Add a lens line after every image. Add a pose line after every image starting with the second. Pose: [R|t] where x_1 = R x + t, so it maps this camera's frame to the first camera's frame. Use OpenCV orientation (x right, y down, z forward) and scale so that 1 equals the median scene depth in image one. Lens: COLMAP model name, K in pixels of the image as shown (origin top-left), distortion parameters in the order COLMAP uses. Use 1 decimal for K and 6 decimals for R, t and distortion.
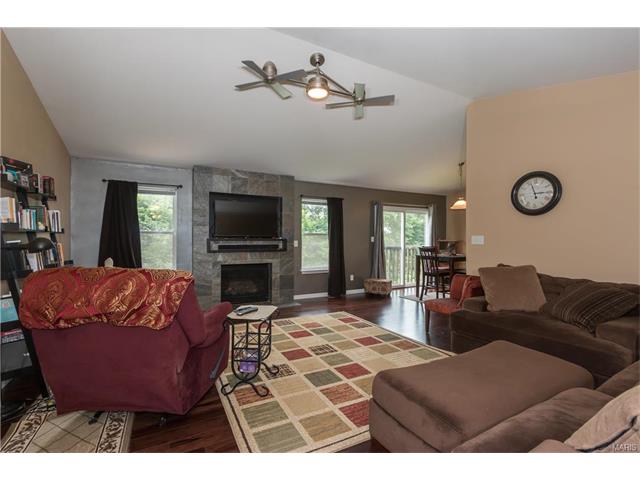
lens RADIAL K [[296.8, 0, 319.4], [0, 296.8, 240.3], [0, 0, 1]] dist [0.004335, 0.000032]
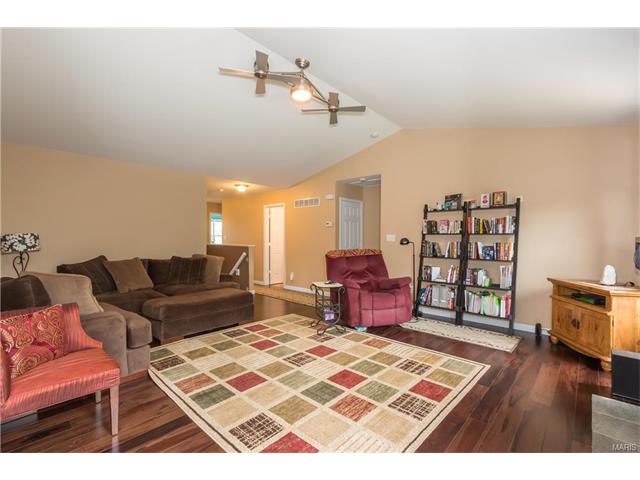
lens RADIAL K [[296.8, 0, 319.8], [0, 296.8, 239.5], [0, 0, 1]] dist [0.004335, 0.000032]
pose [[-0.943367, -0.001474, -0.331749, 0.257334], [-0.003641, 0.999976, 0.005912, -0.003627], [0.331732, 0.006785, -0.943349, 1.894391]]
